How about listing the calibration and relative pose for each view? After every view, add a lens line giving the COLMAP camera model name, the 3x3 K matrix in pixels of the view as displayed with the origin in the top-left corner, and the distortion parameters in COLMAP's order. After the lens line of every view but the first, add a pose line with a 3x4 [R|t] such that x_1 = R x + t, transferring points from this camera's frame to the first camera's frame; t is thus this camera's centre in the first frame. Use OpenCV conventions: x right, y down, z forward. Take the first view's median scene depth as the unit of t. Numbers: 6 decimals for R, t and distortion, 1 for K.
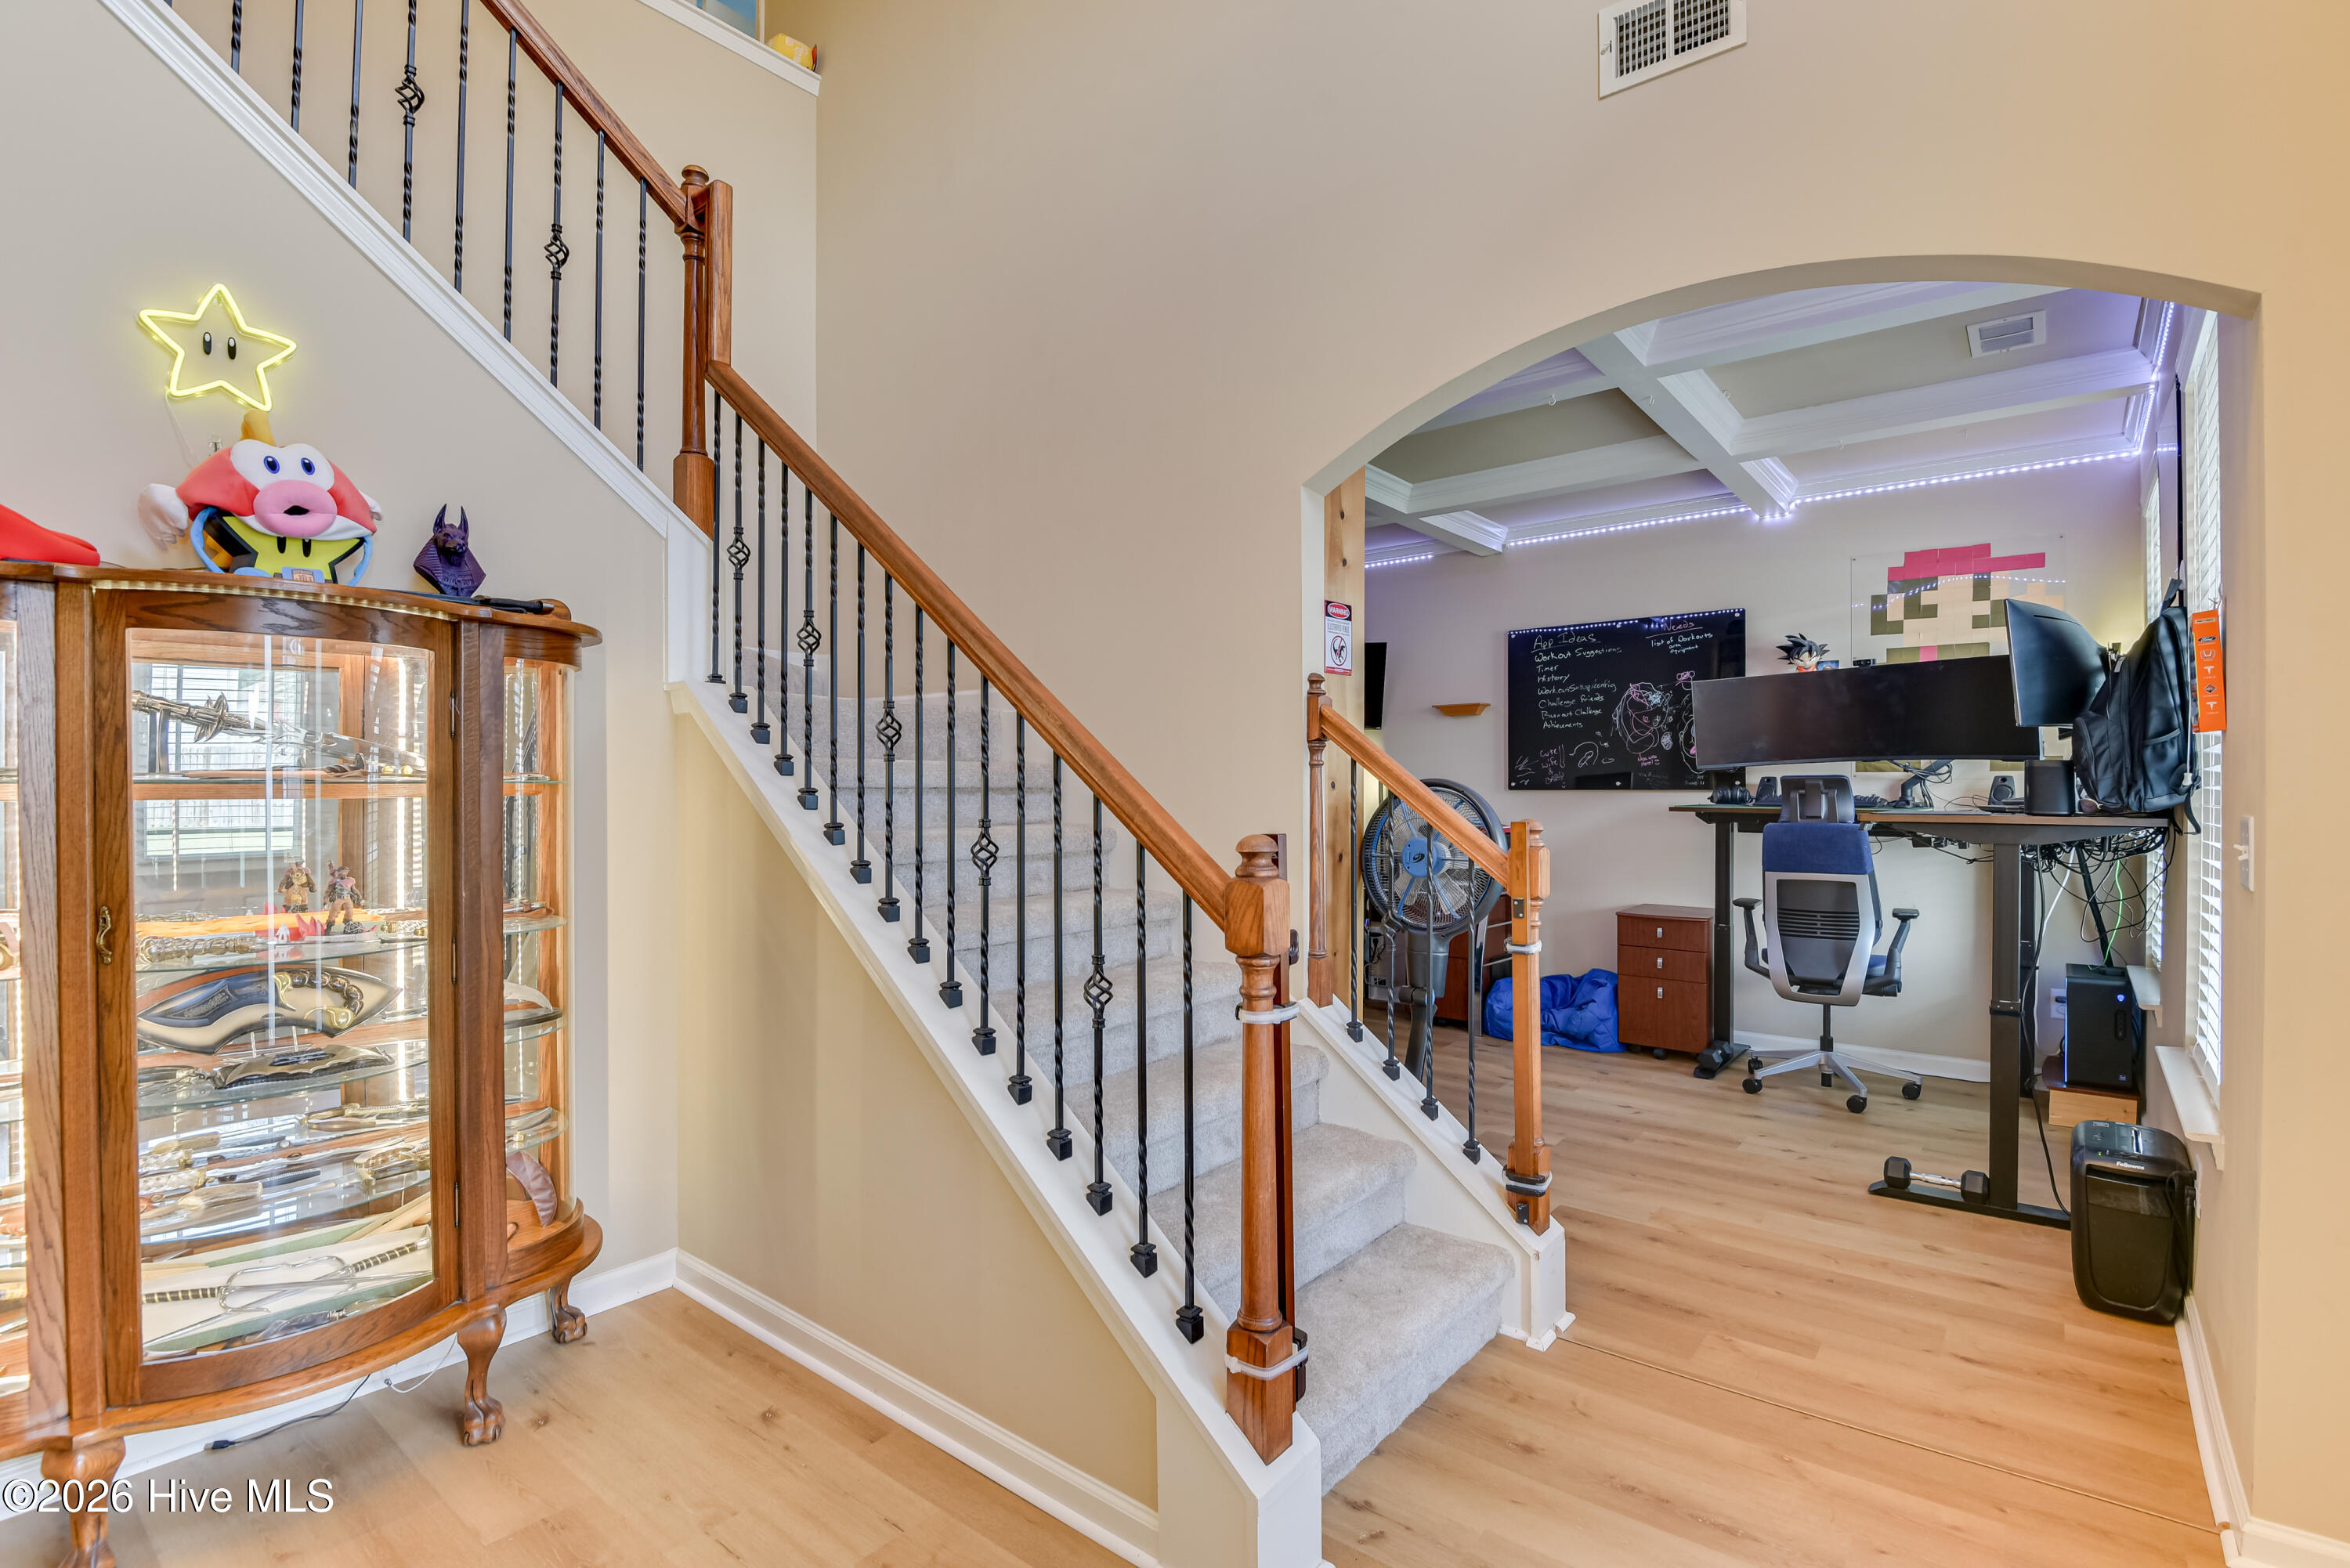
lens RADIAL K [[1052.2, 0, 1175.4], [0, 1052.2, 783.6], [0, 0, 1]] dist [0.021270, -0.009282]
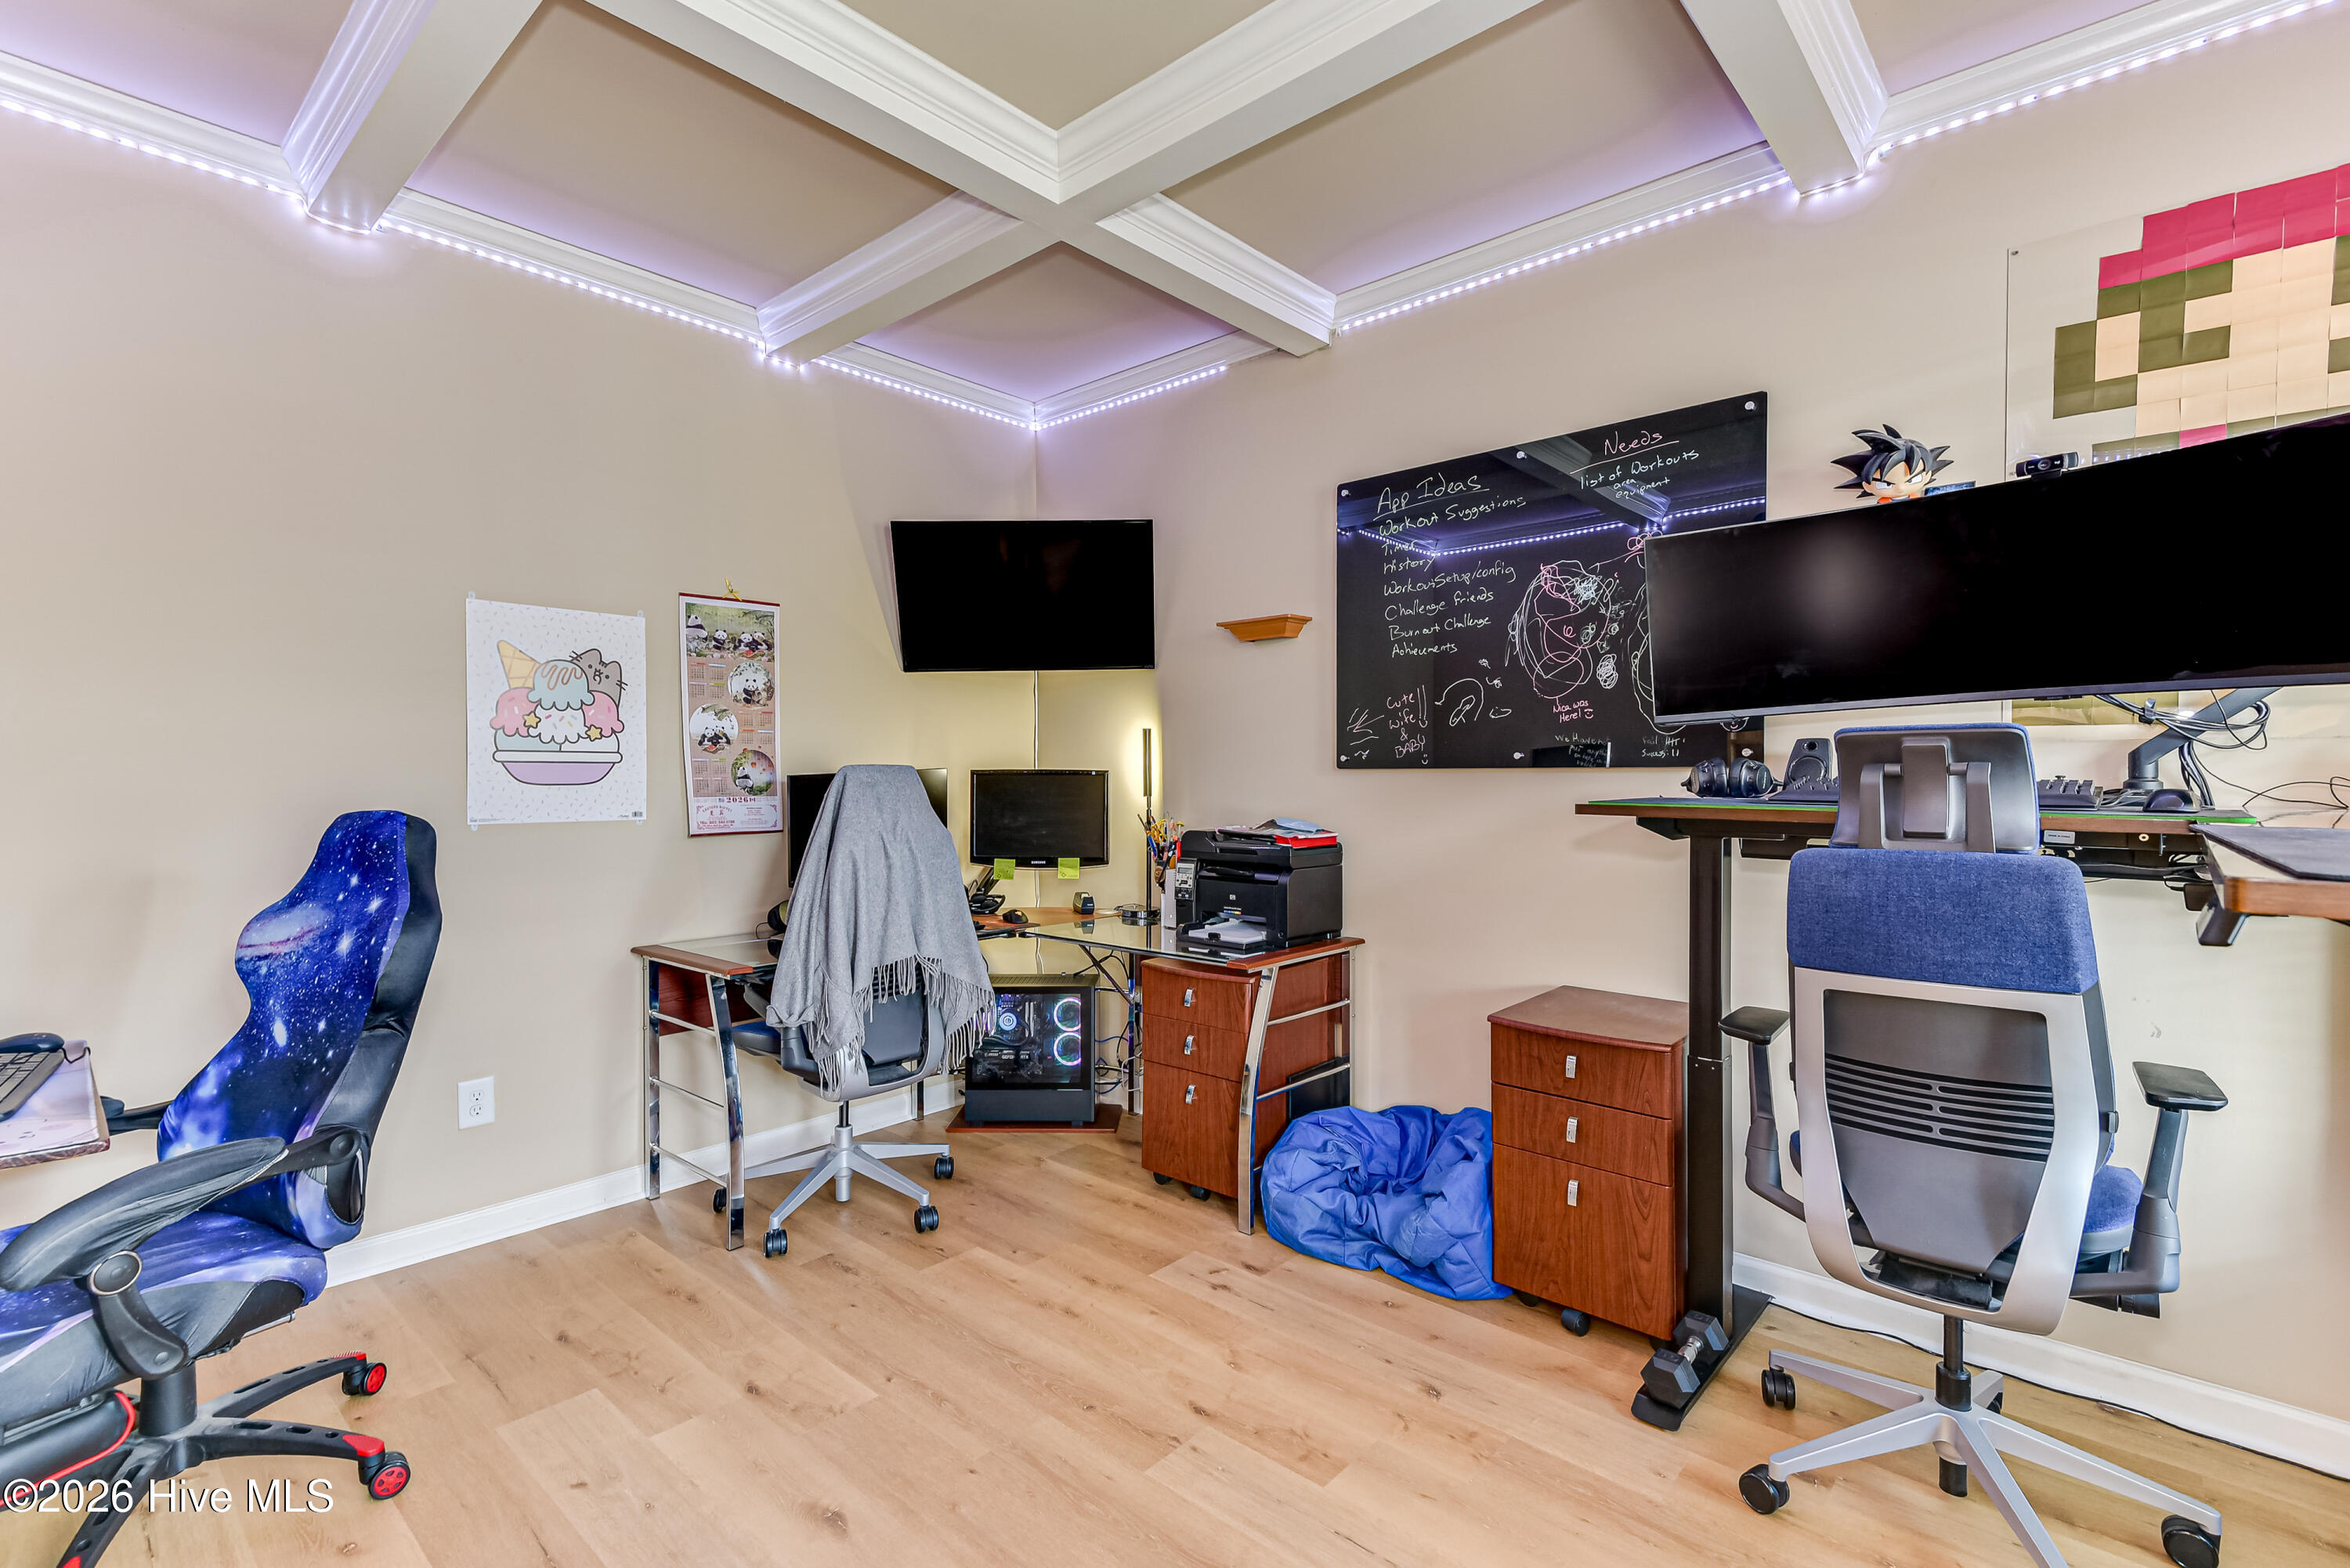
lens RADIAL K [[1052.2, 0, 1126.2], [0, 1052.2, 776.3], [0, 0, 1]] dist [0.021270, -0.009282]
pose [[0.996610, -0.001022, -0.082267, 0.314329], [0.001794, 0.999955, 0.009311, 0.005664], [0.082254, -0.009427, 0.996567, 0.538993]]
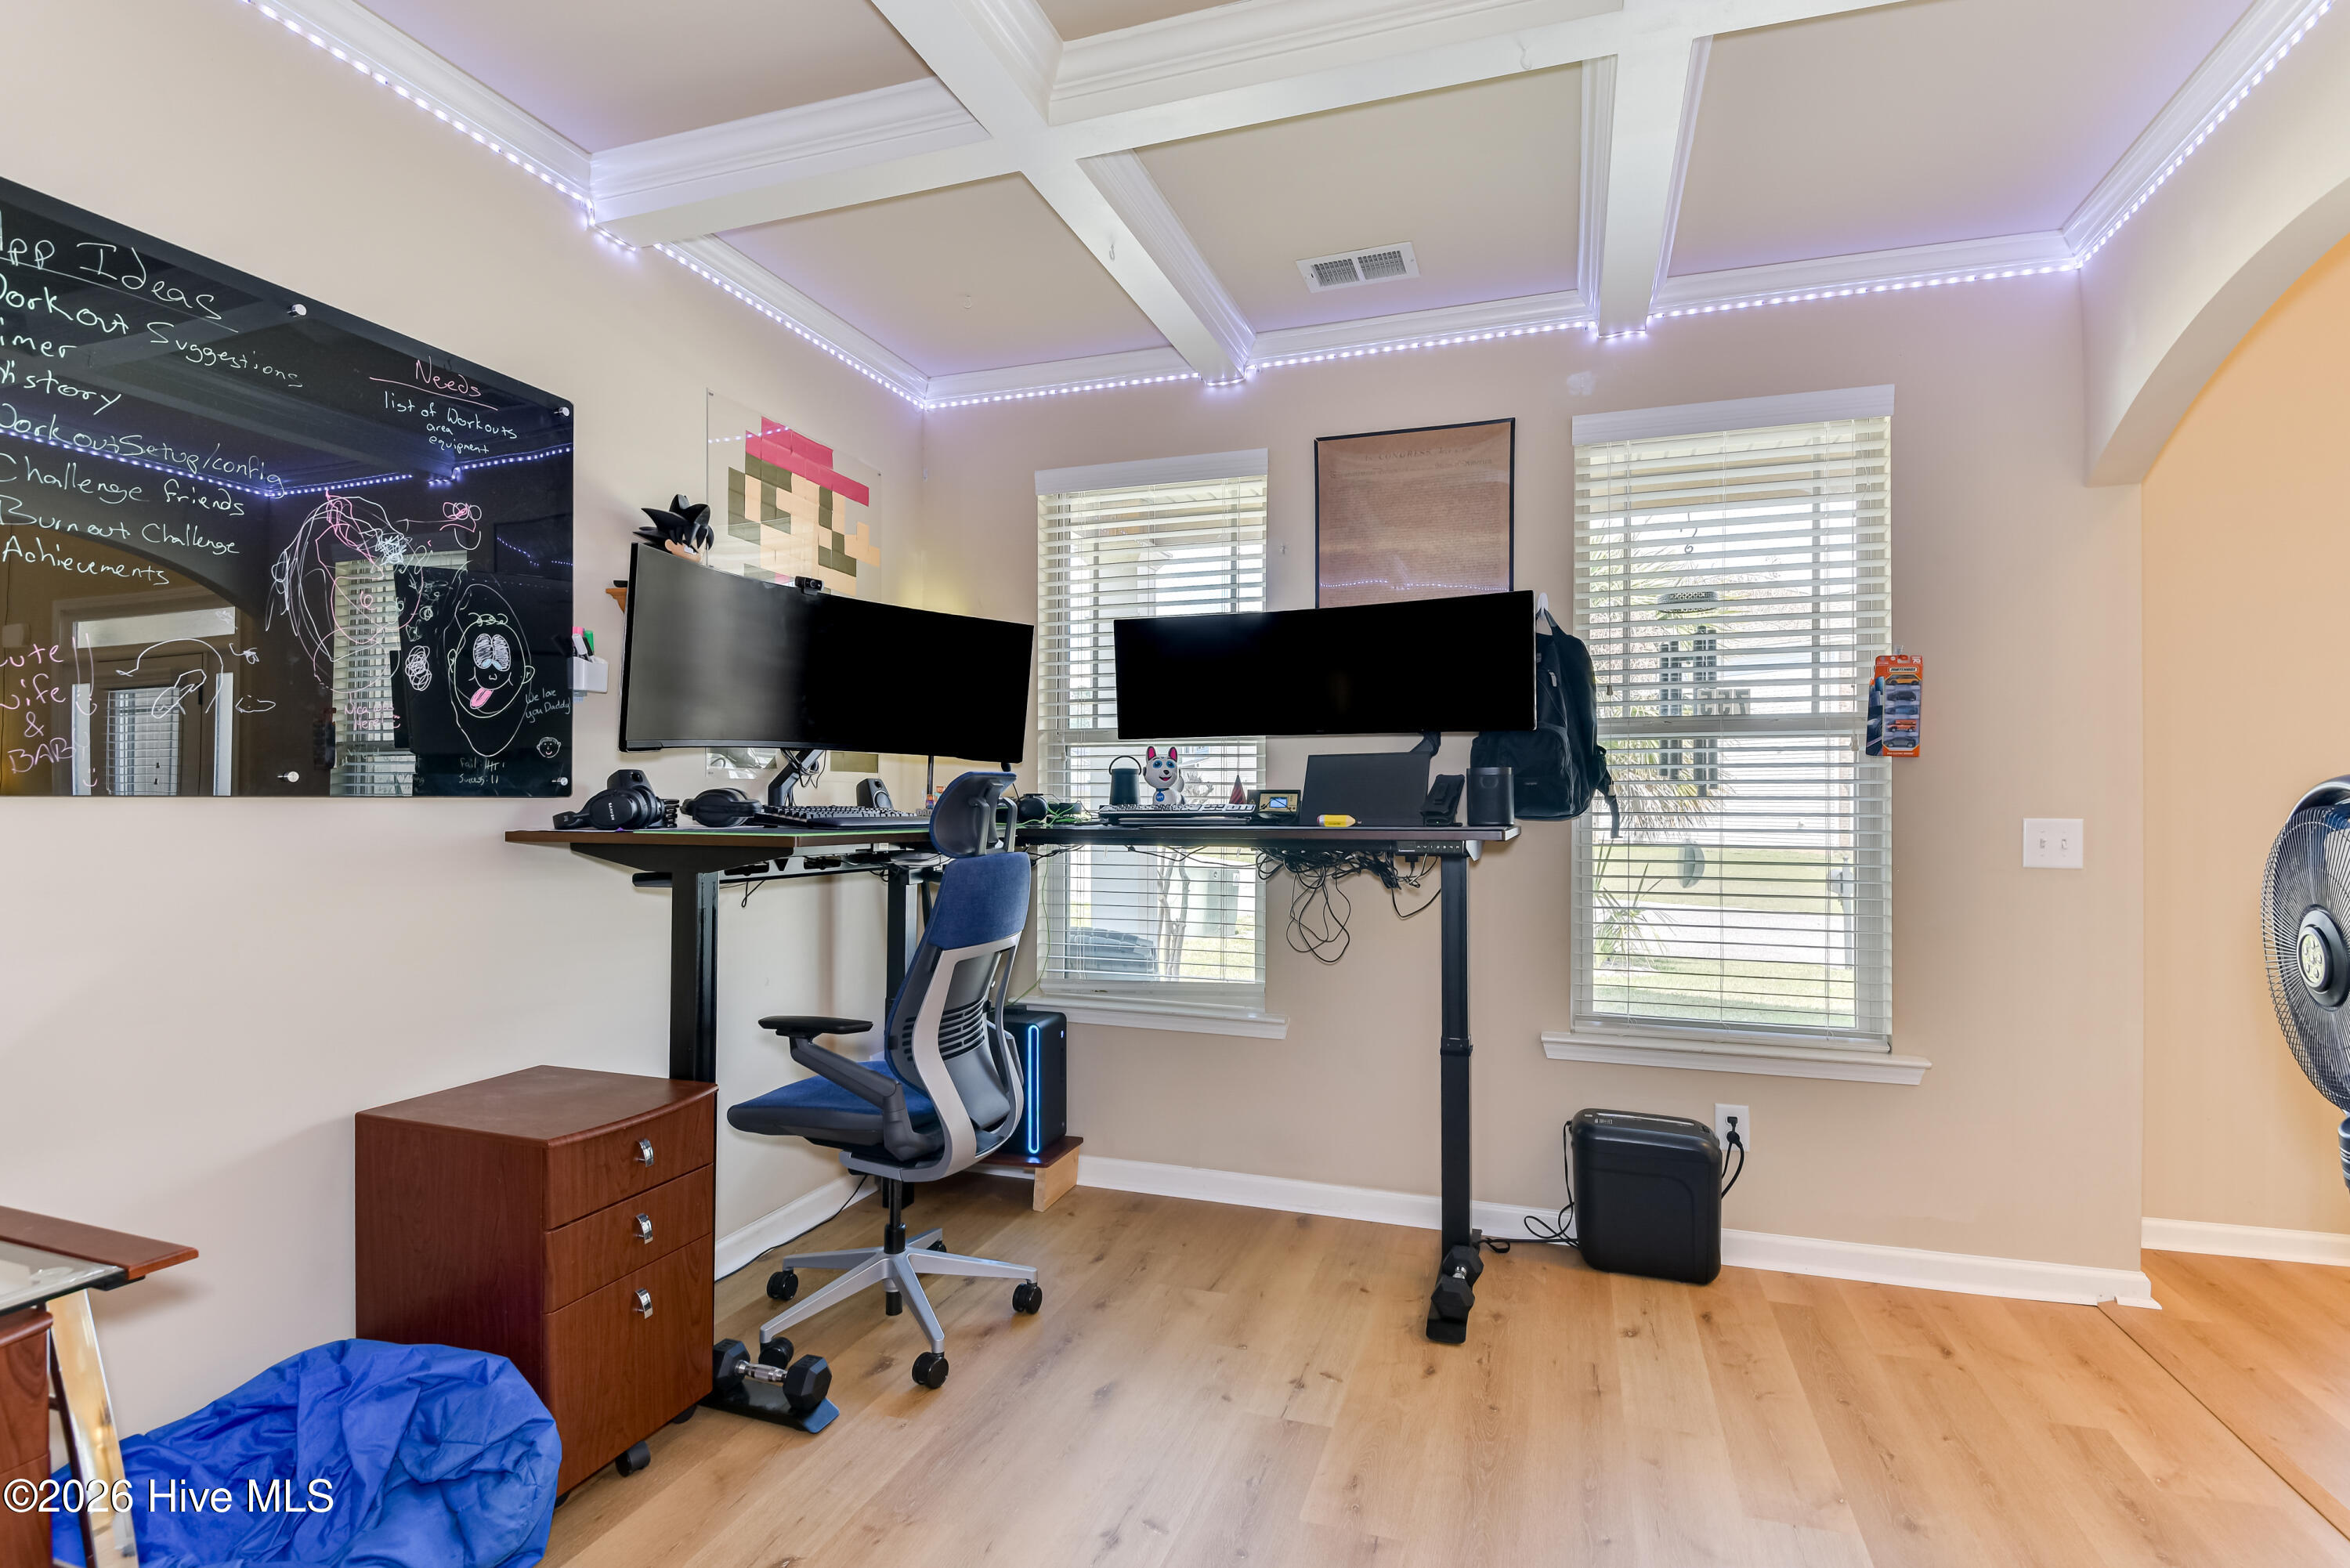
lens RADIAL K [[1124.7, 0, 1191.1], [0, 1124.7, 773.6], [0, 0, 1]] dist [0.000610, -0.000461]
pose [[-0.345153, 0.023825, 0.938244, -0.014221], [-0.003680, 0.999636, -0.026738, 0.008470], [-0.938539, -0.012681, -0.344940, 1.005503]]
